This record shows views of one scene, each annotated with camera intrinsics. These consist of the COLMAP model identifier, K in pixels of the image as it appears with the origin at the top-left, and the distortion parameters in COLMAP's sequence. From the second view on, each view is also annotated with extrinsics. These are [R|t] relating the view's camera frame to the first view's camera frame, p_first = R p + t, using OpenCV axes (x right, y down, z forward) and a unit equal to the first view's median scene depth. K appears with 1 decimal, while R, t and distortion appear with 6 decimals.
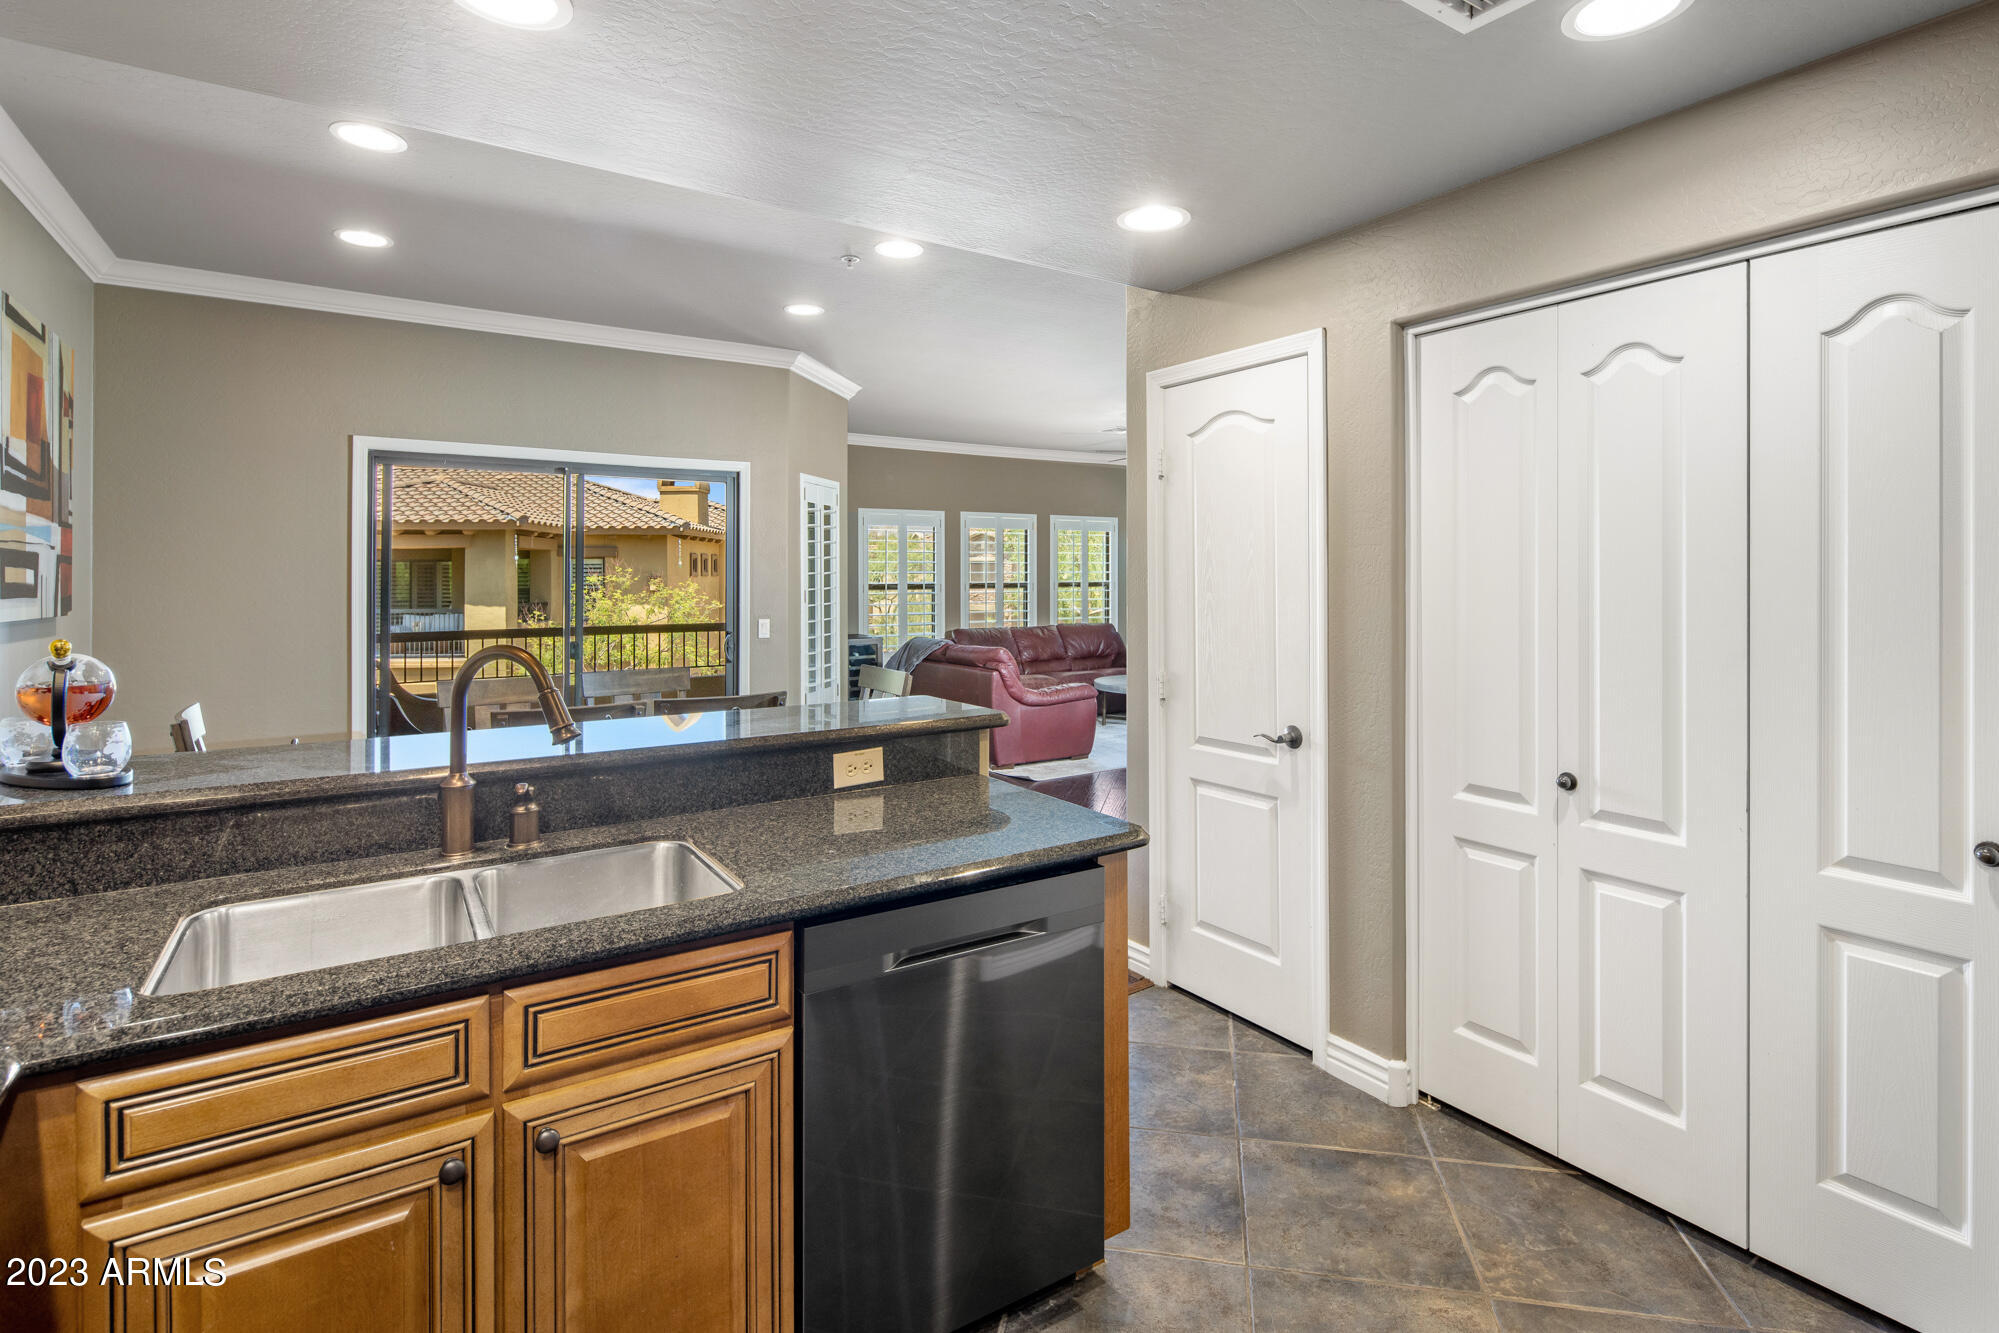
lens RADIAL K [[995.9, 0, 1007.0], [0, 995.9, 579.8], [0, 0, 1]] dist [0.001498, 0.000180]
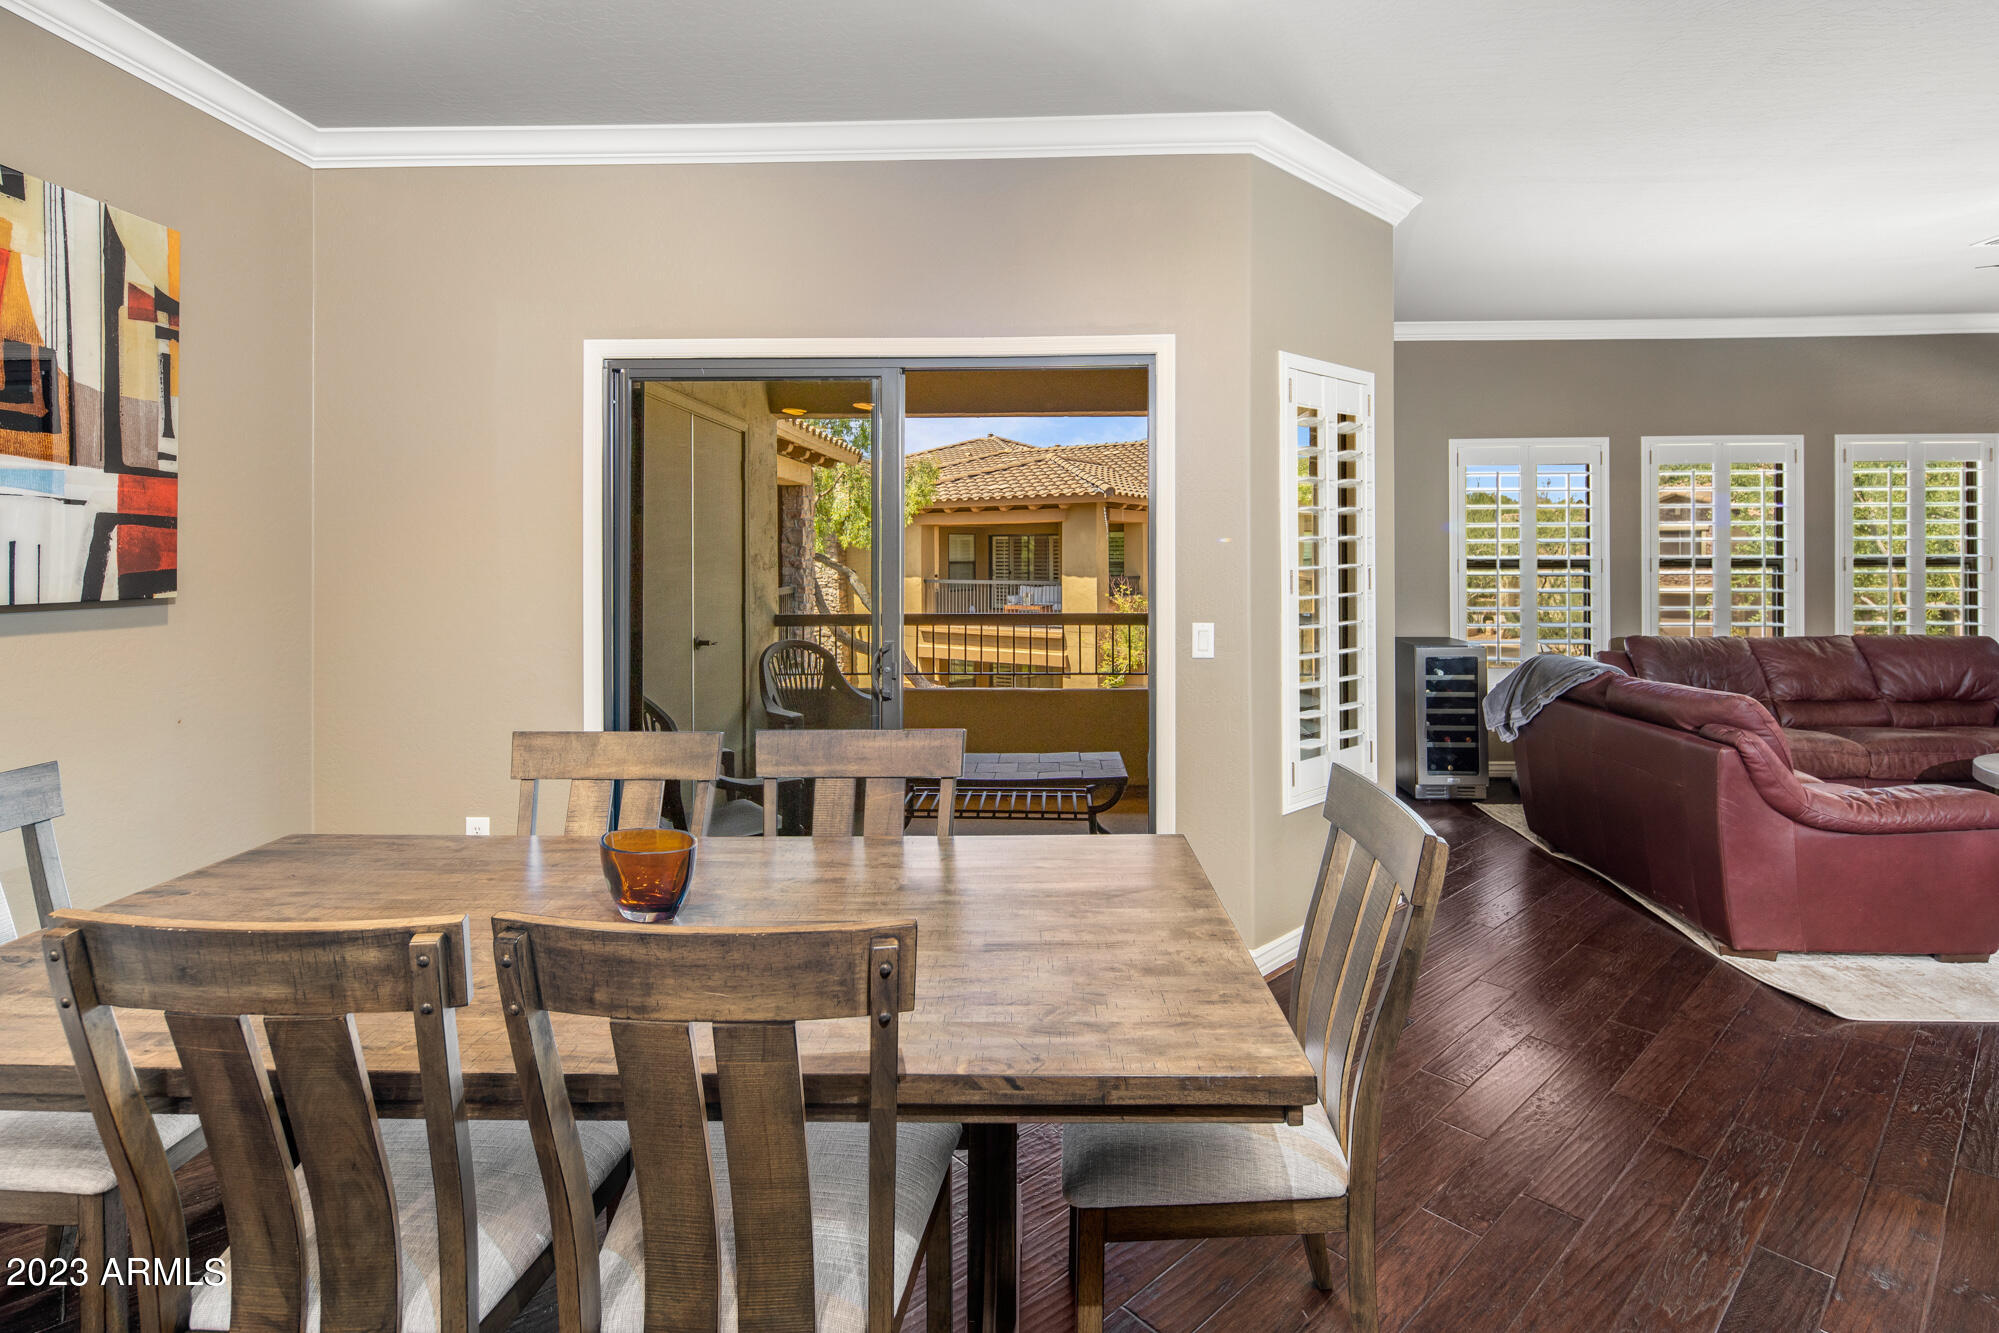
lens RADIAL K [[995.9, 0, 985.3], [0, 995.9, 553.0], [0, 0, 1]] dist [0.001498, 0.000180]
pose [[0.807206, 0.000822, -0.590270, -0.011859], [-0.001126, 0.999999, -0.000146, 0.000880], [0.590269, 0.000783, 0.807206, 0.297919]]
